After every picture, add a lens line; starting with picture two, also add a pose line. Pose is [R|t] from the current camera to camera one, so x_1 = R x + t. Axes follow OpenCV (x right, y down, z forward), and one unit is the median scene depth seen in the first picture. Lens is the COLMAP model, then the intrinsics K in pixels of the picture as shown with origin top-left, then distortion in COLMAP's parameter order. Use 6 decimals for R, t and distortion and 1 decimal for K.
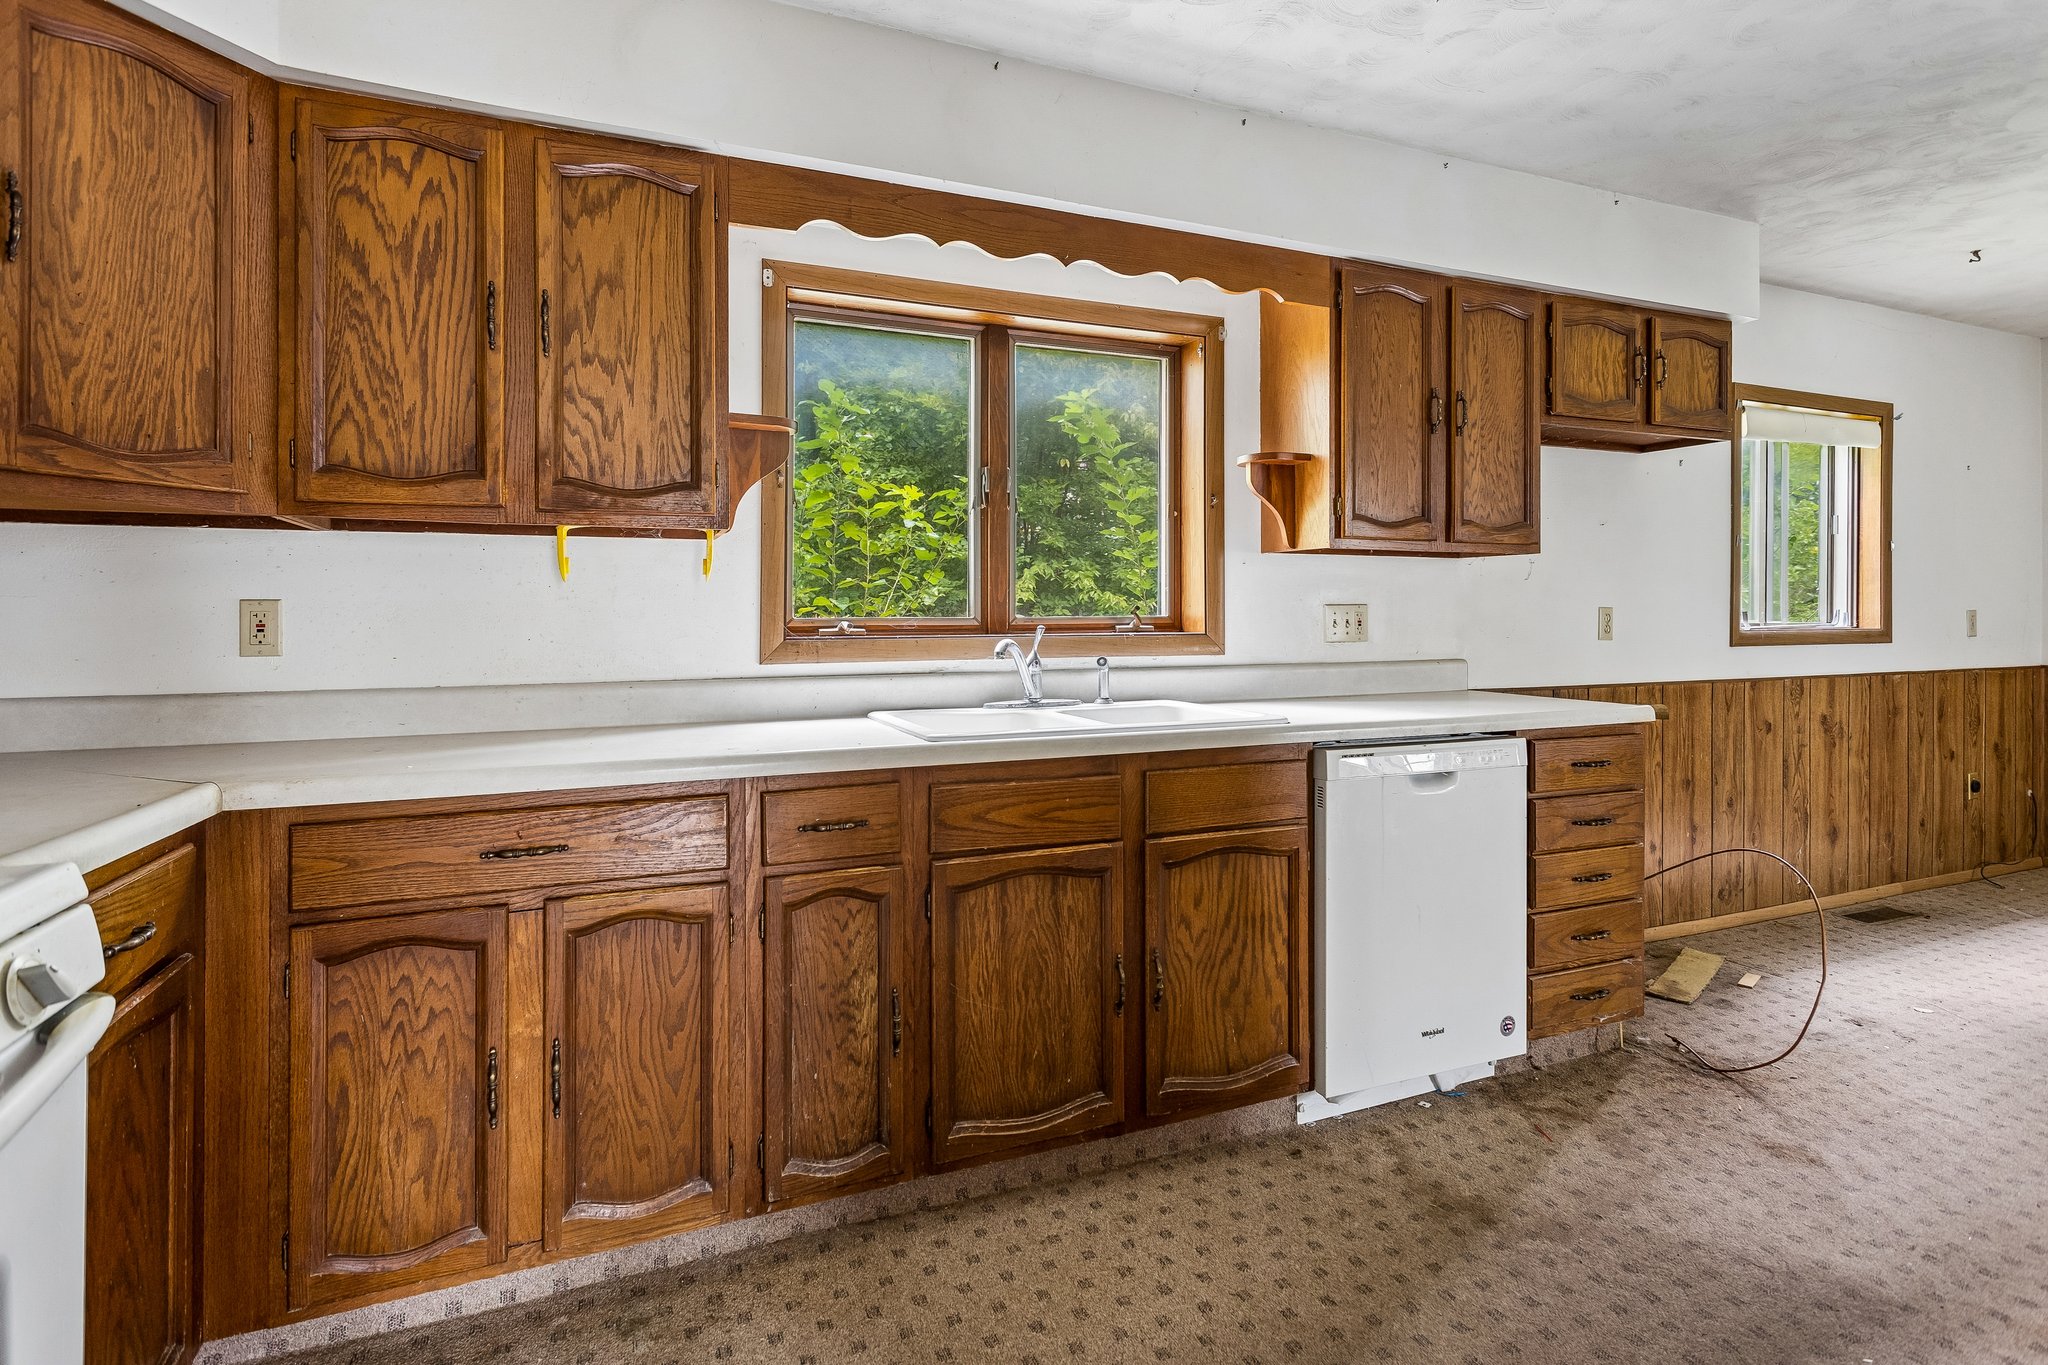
lens RADIAL K [[993.8, 0, 1011.0], [0, 993.8, 620.1], [0, 0, 1]] dist [-0.000284, 0.001742]
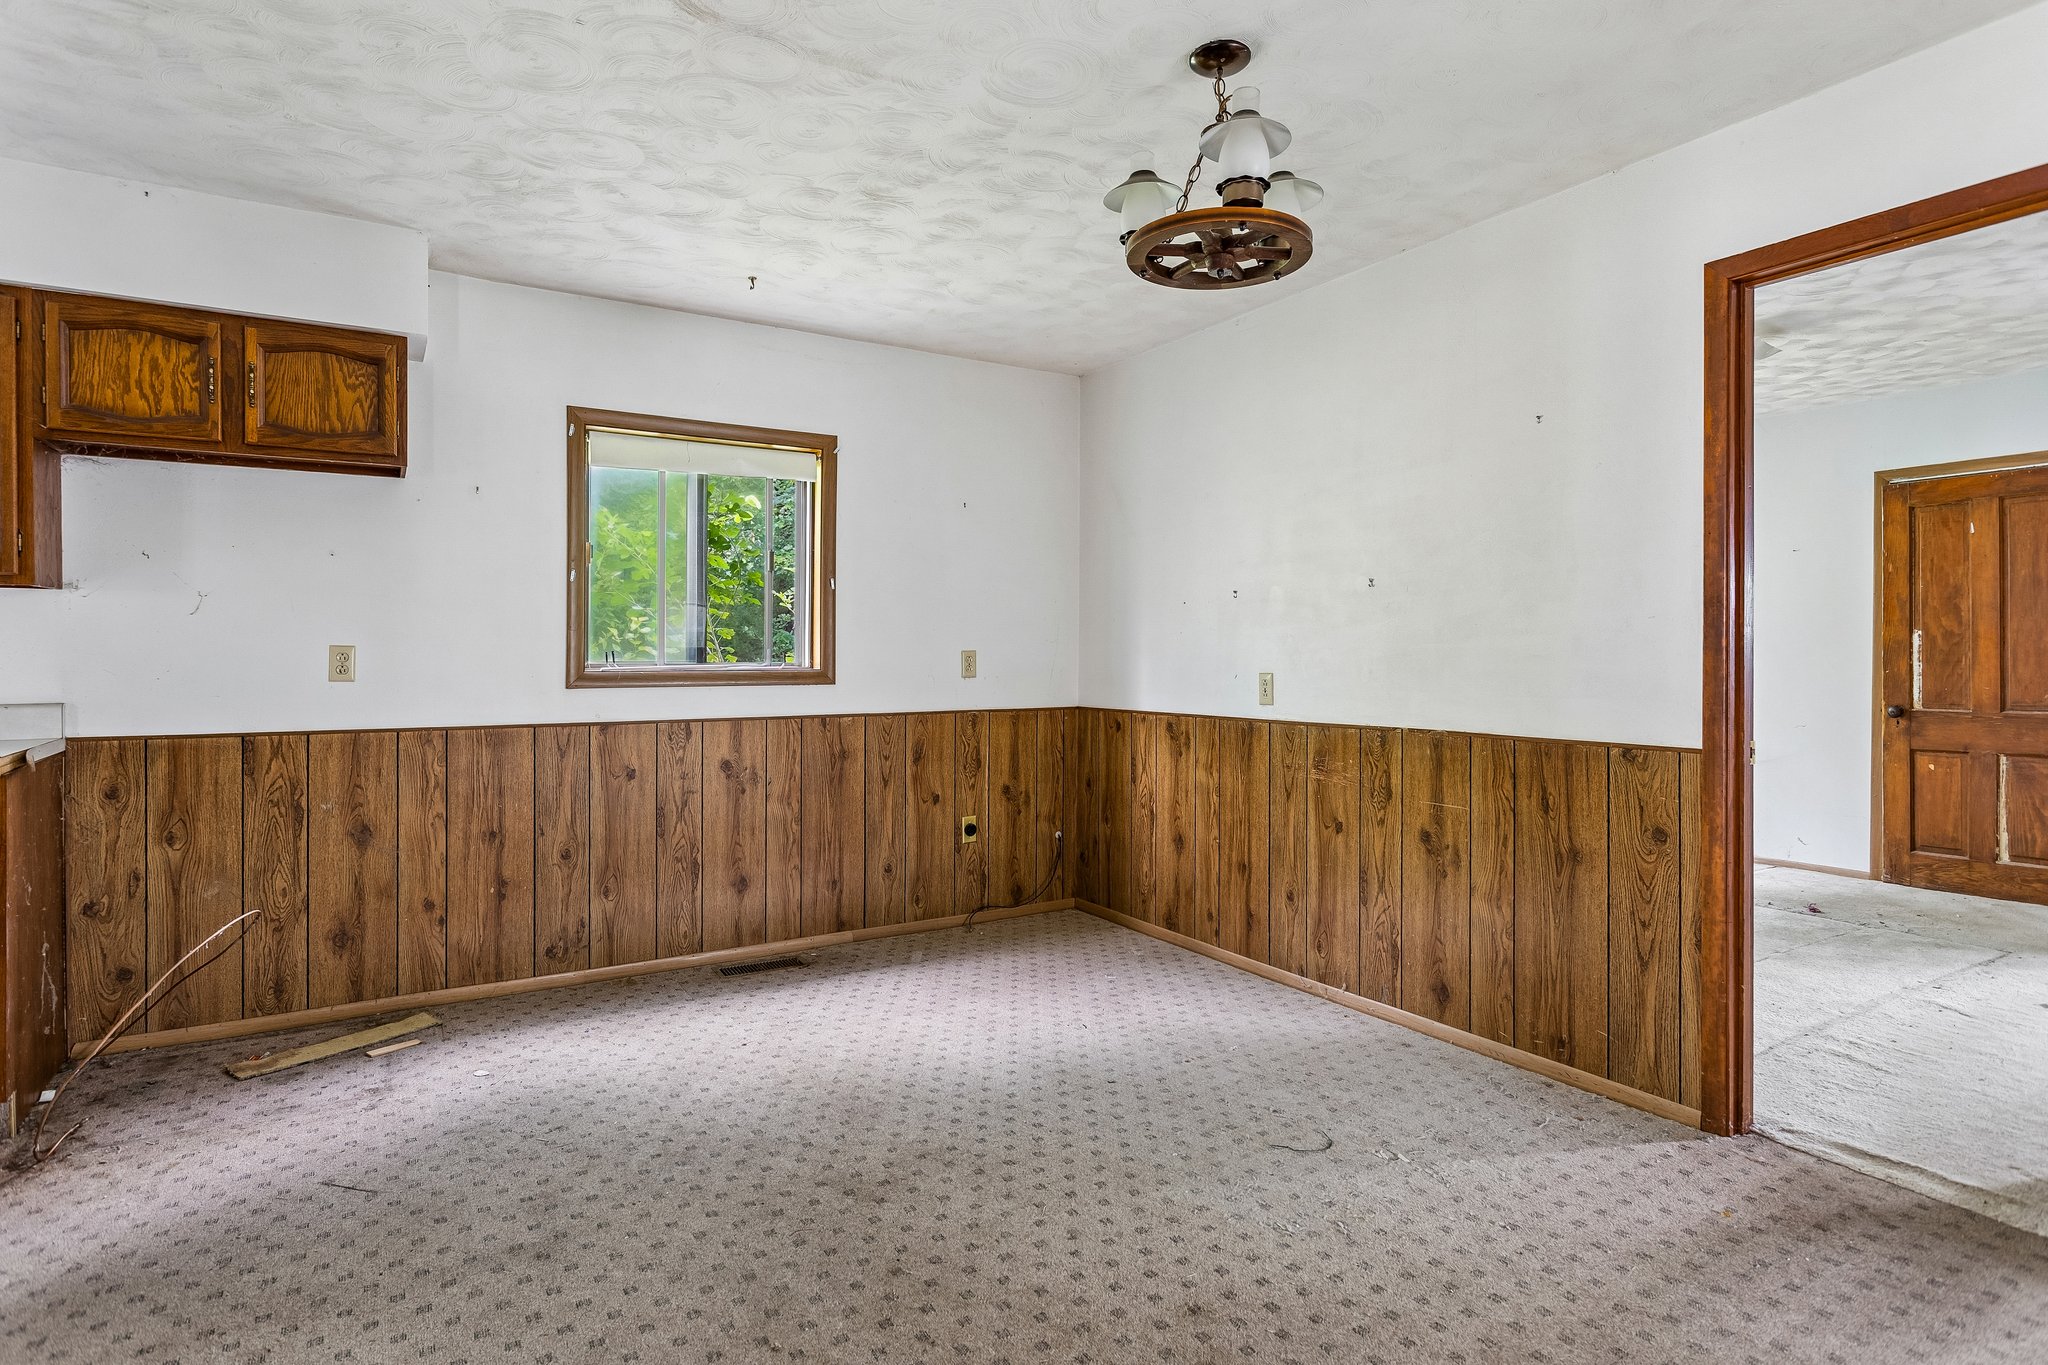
lens RADIAL K [[1074.5, 0, 1020.0], [0, 1074.5, 666.7], [0, 0, 1]] dist [-0.006487, 0.001463]
pose [[0.987685, 0.003797, 0.156411, 1.207892], [-0.005542, 0.999927, 0.010723, -0.008484], [-0.156359, -0.011458, 0.987634, -0.079594]]
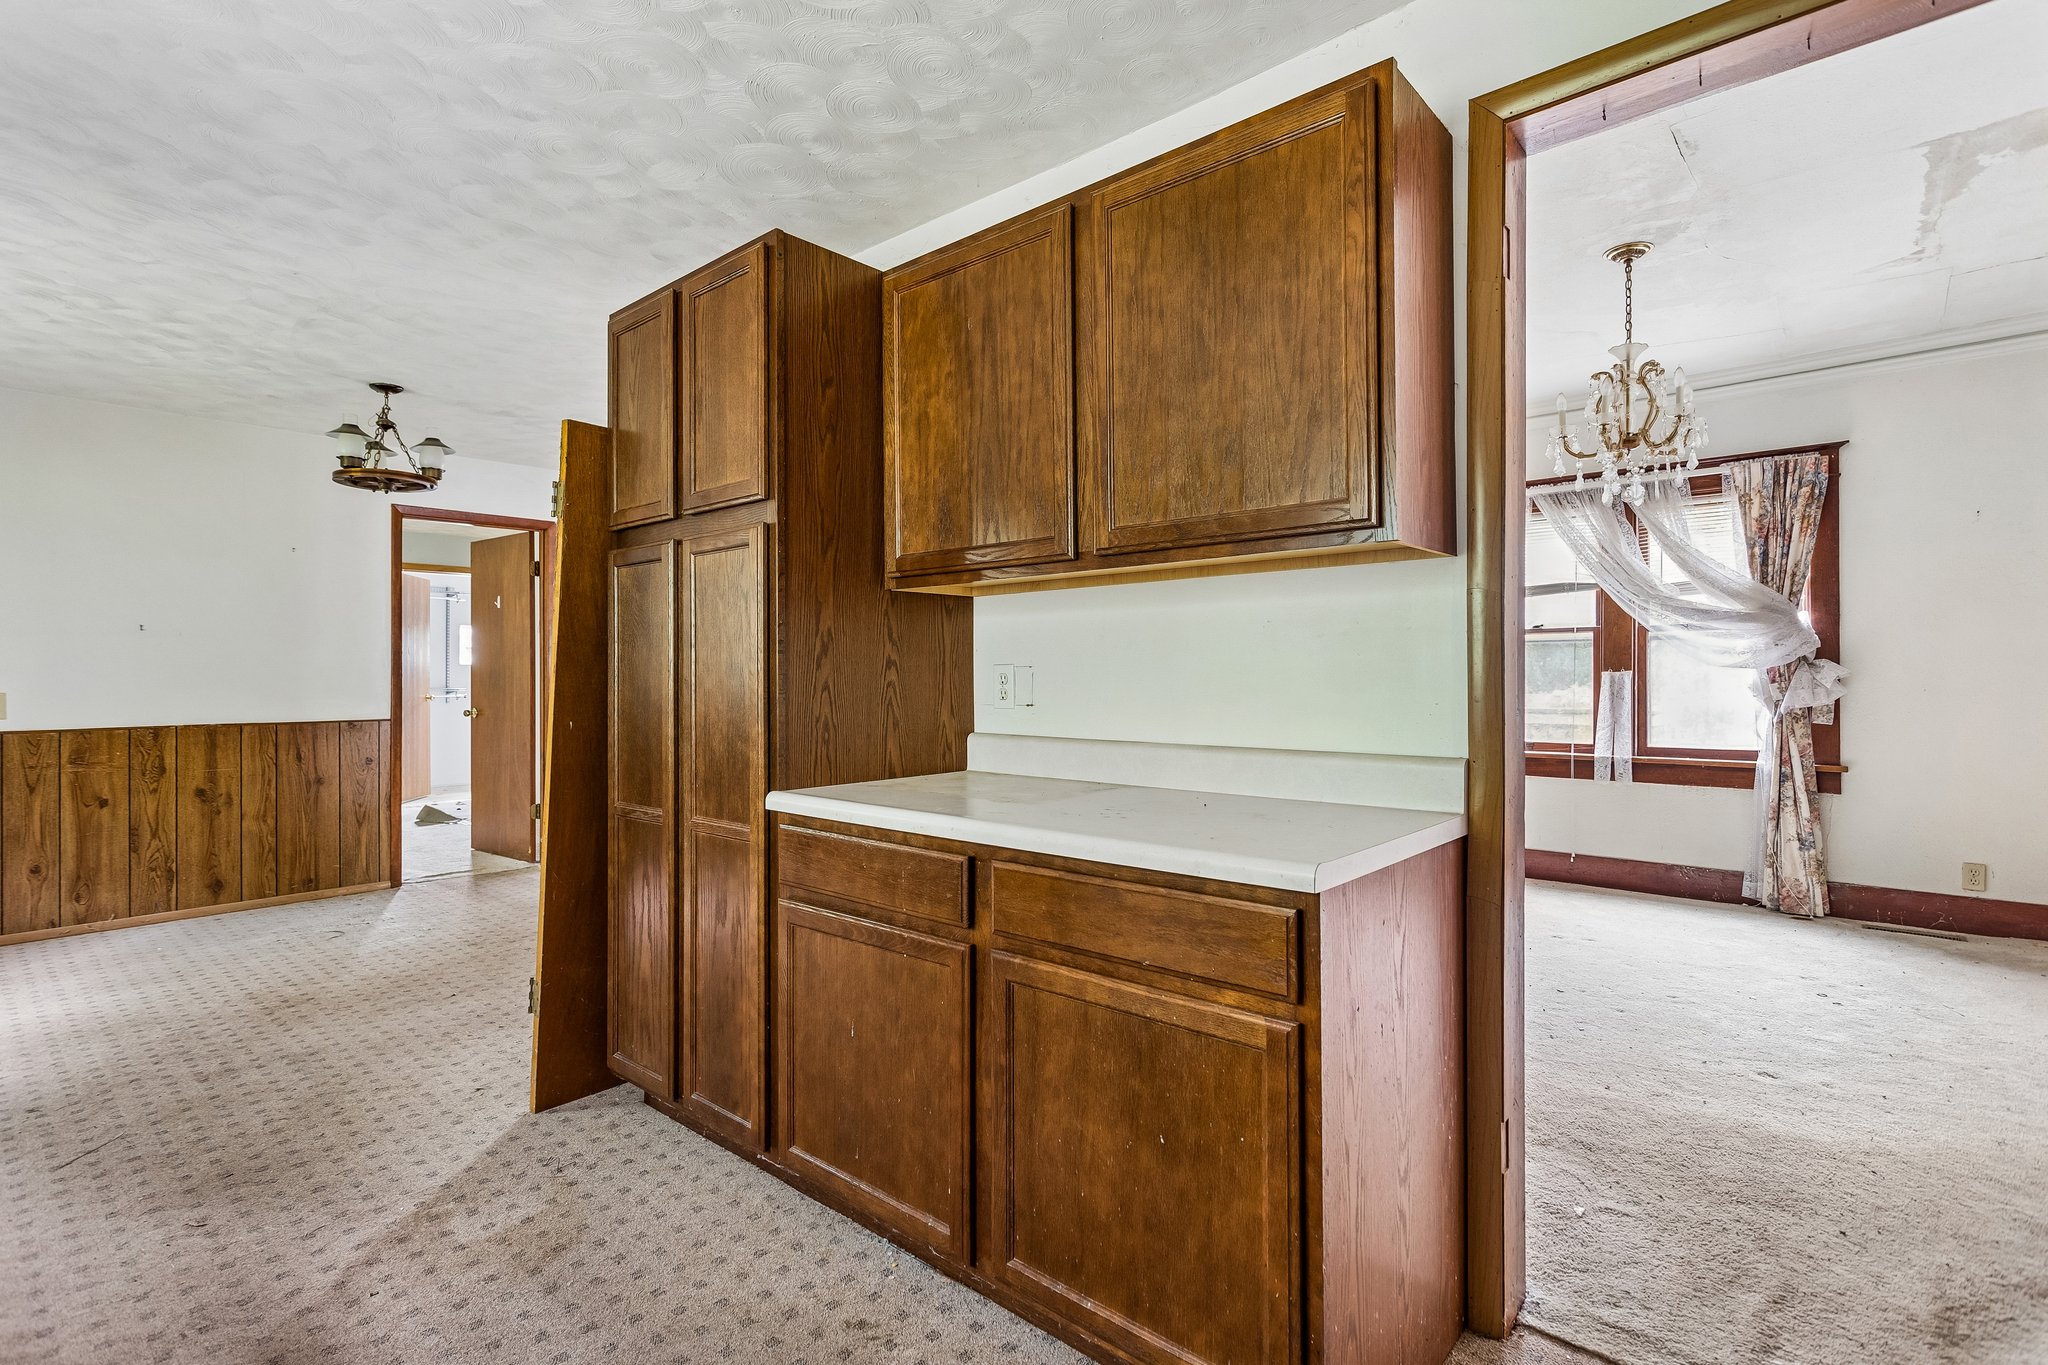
lens RADIAL K [[993.8, 0, 1031.8], [0, 993.8, 669.0], [0, 0, 1]] dist [-0.000284, 0.001742]
pose [[-0.433397, 0.008838, 0.901160, -0.210847], [0.003818, 0.999961, -0.007970, -0.007077], [-0.901195, -0.000013, -0.433414, 0.410354]]
